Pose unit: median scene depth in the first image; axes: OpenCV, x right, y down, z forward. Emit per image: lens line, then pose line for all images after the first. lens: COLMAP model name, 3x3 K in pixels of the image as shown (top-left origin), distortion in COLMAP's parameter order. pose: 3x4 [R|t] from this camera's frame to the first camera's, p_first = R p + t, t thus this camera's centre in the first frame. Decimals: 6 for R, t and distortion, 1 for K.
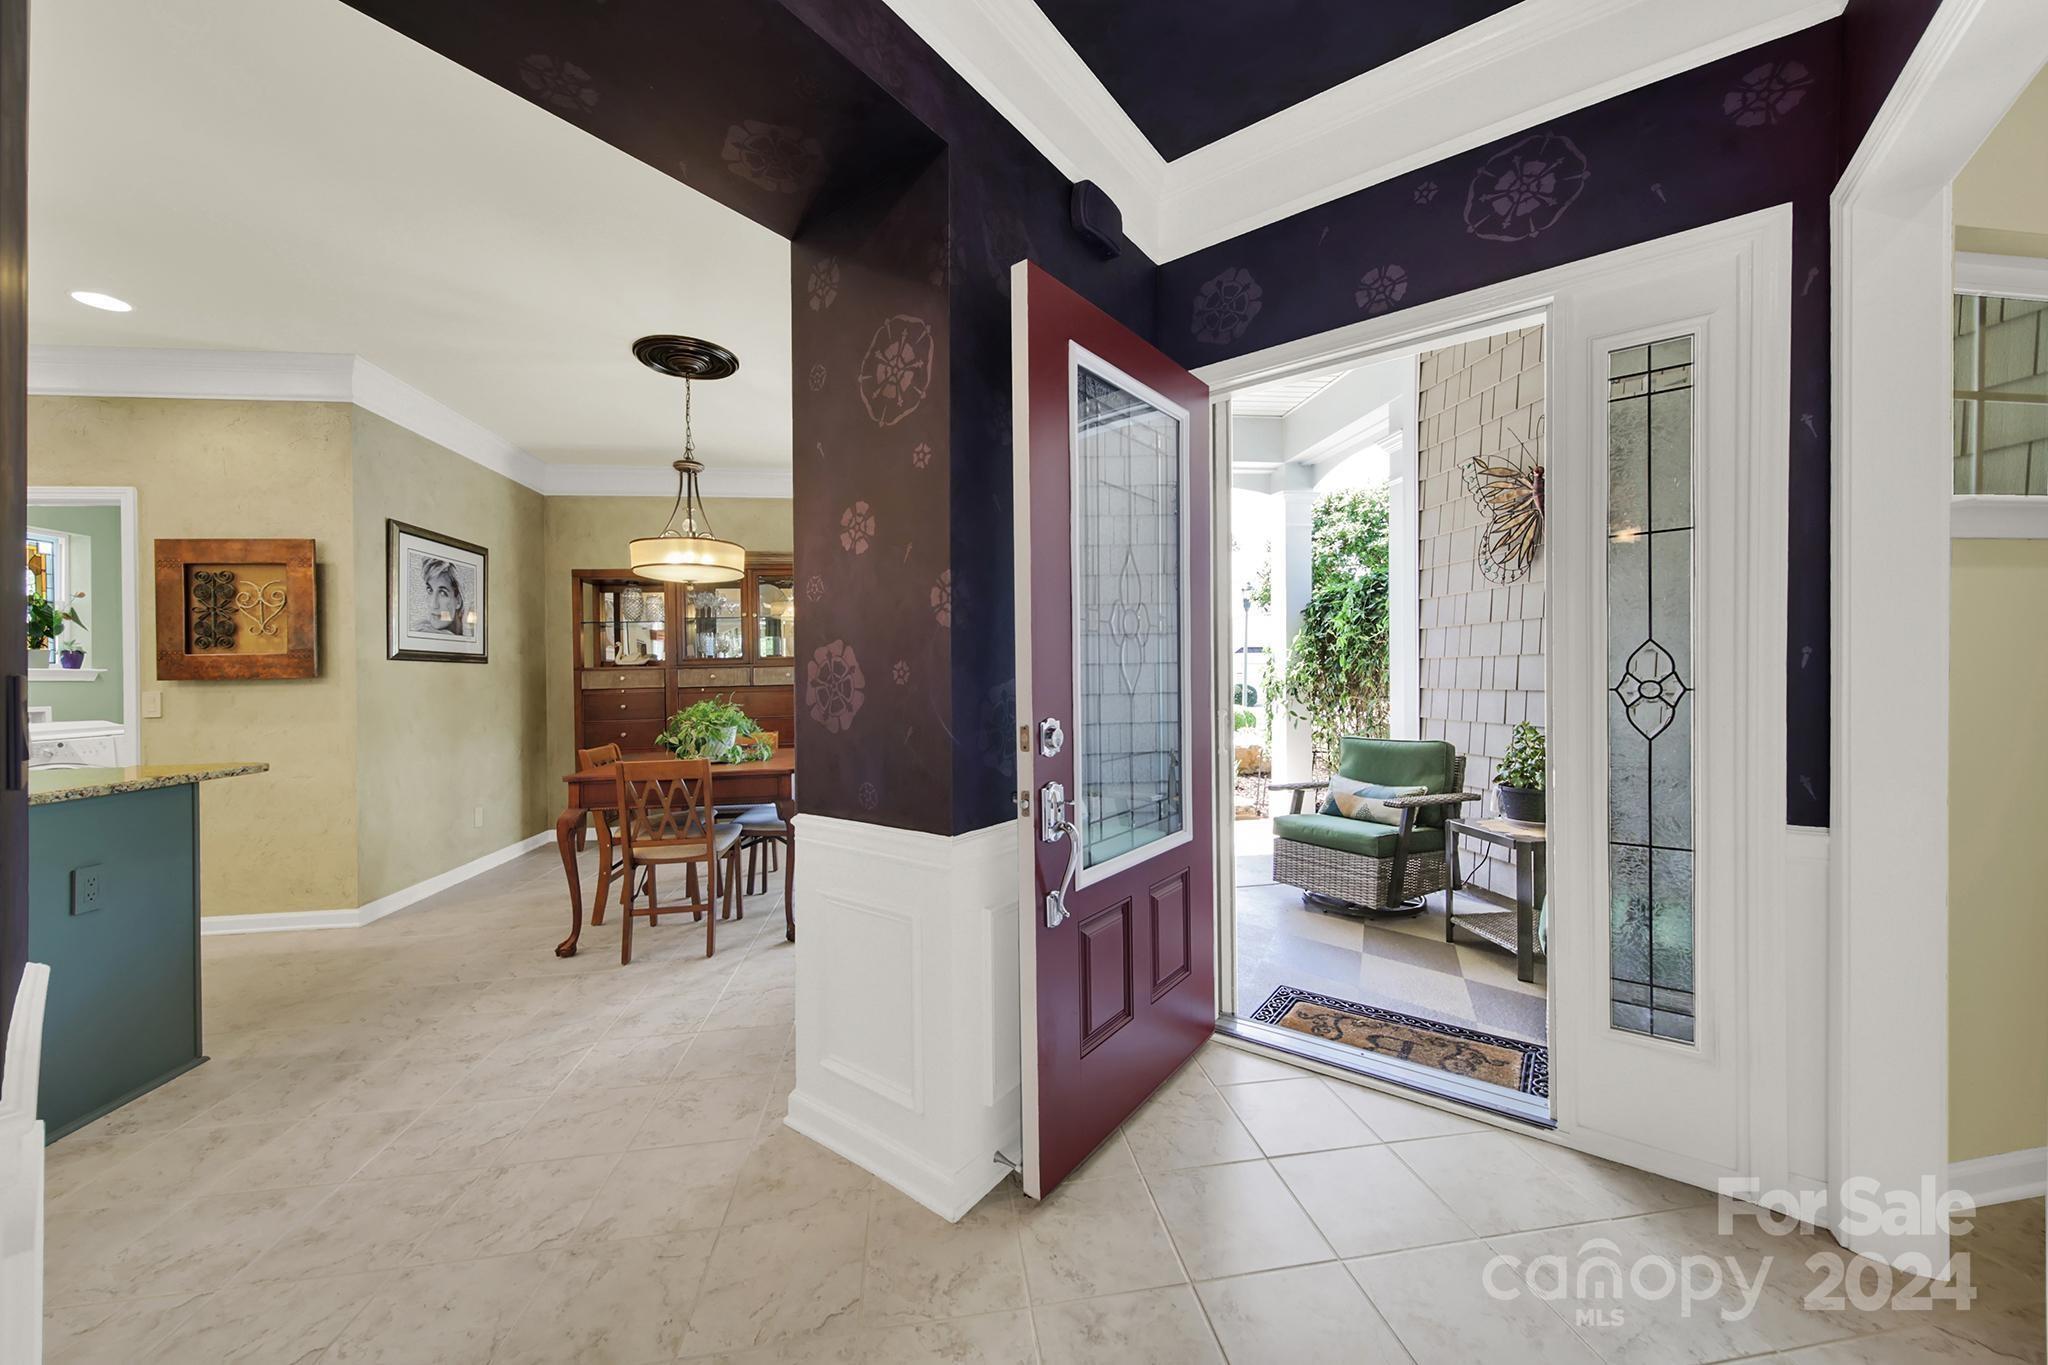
lens RADIAL K [[734.4, 0, 1027.2], [0, 734.4, 669.0], [0, 0, 1]] dist [0.000804, -0.001573]
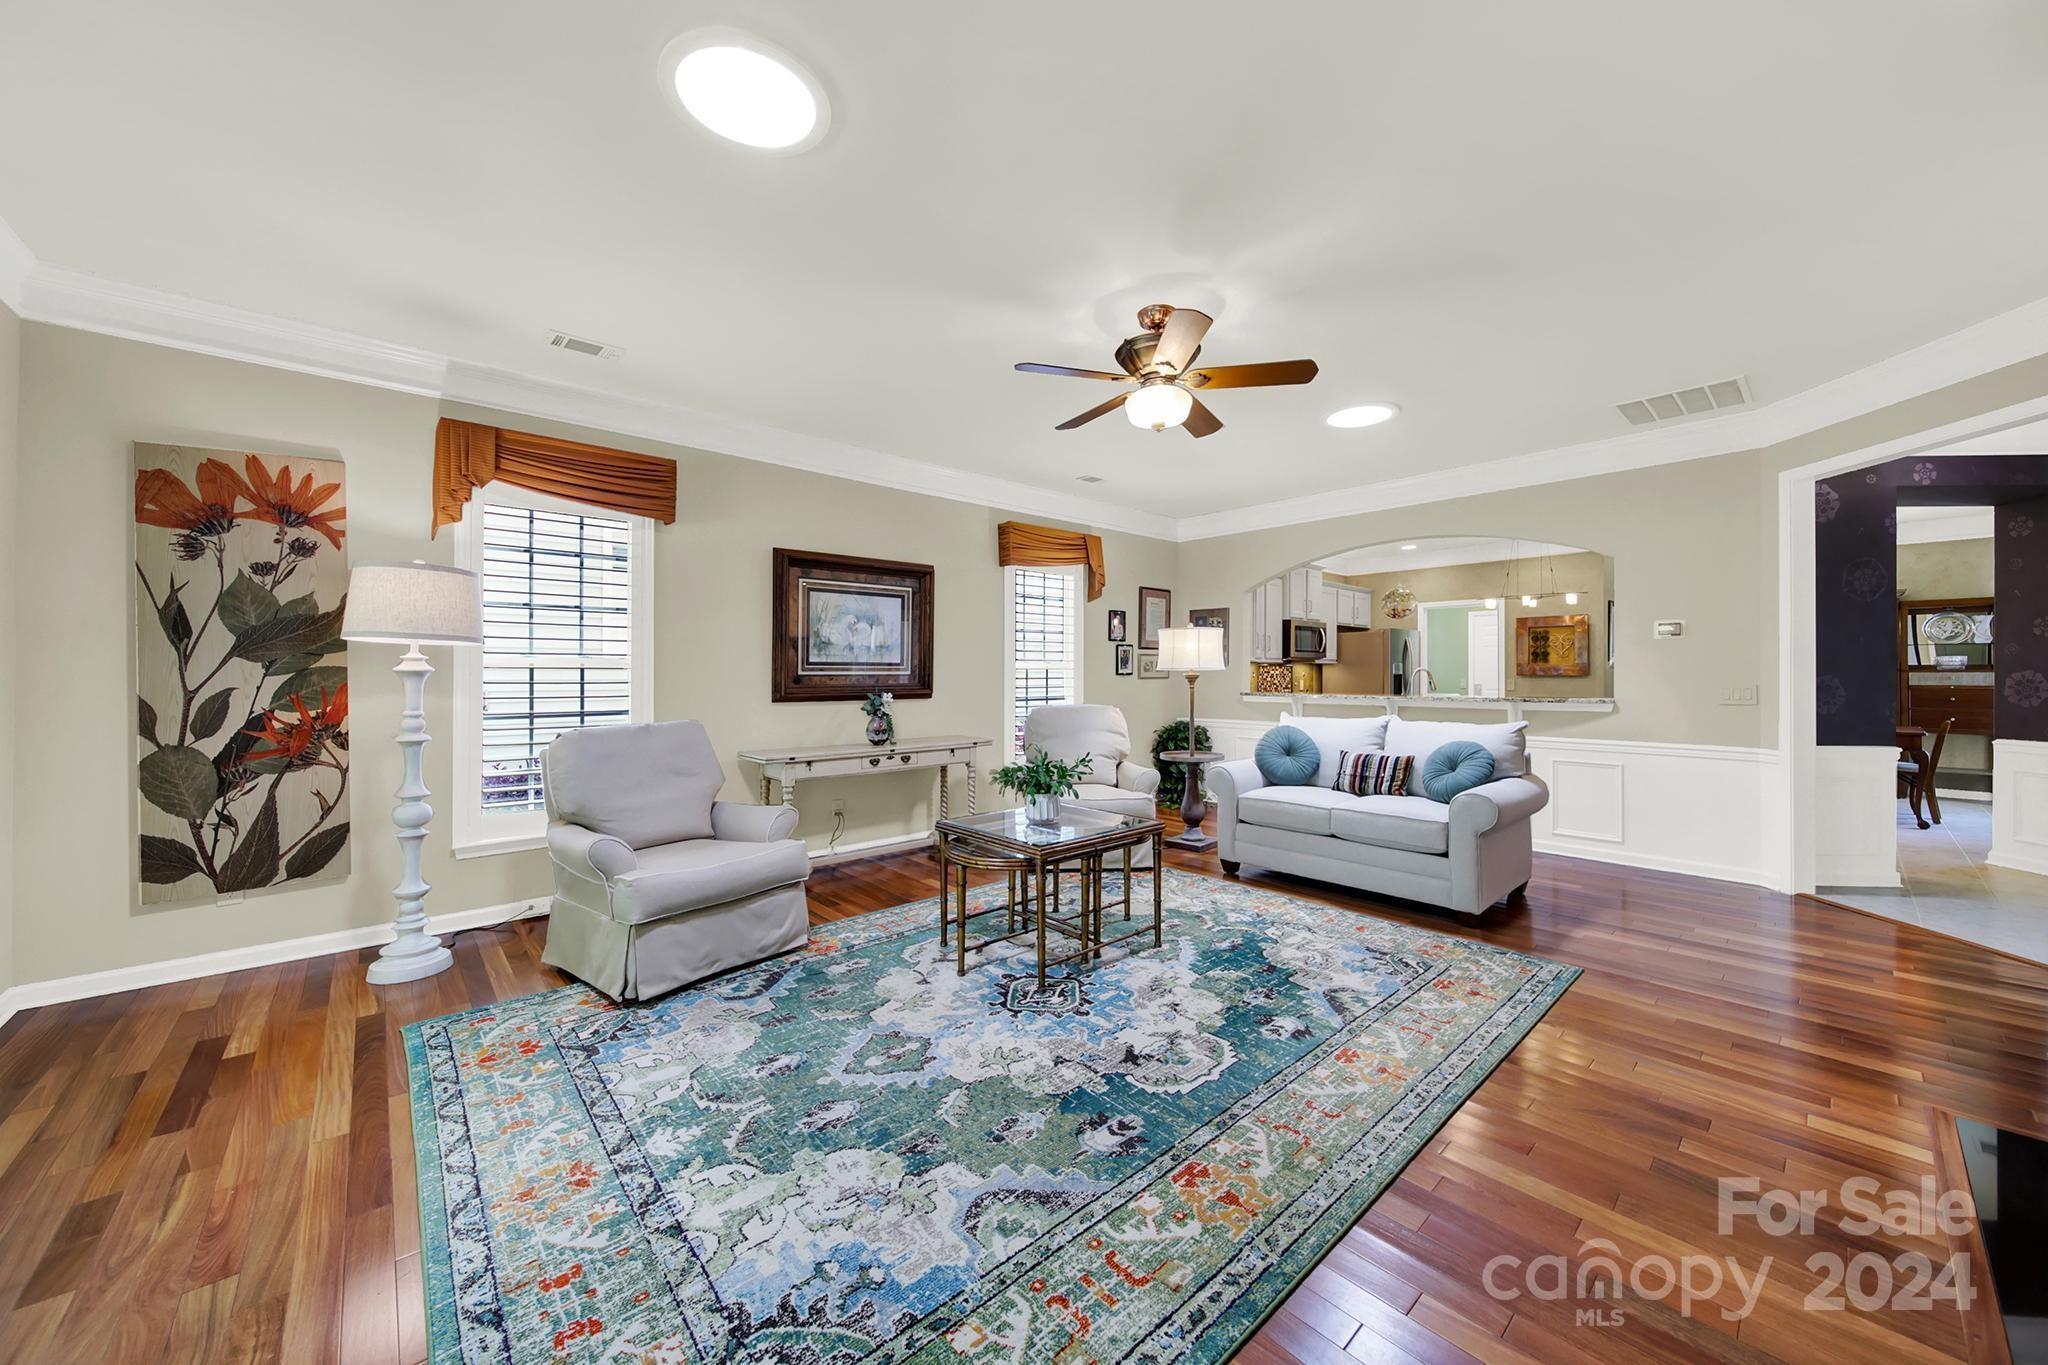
lens RADIAL K [[734.4, 0, 1027.2], [0, 734.4, 669.0], [0, 0, 1]] dist [0.000804, -0.001573]
pose [[0.555427, 0.016285, -0.831406, -0.040064], [-0.005917, 0.999860, 0.015632, -0.030810], [0.831544, -0.003763, 0.555446, -1.604465]]
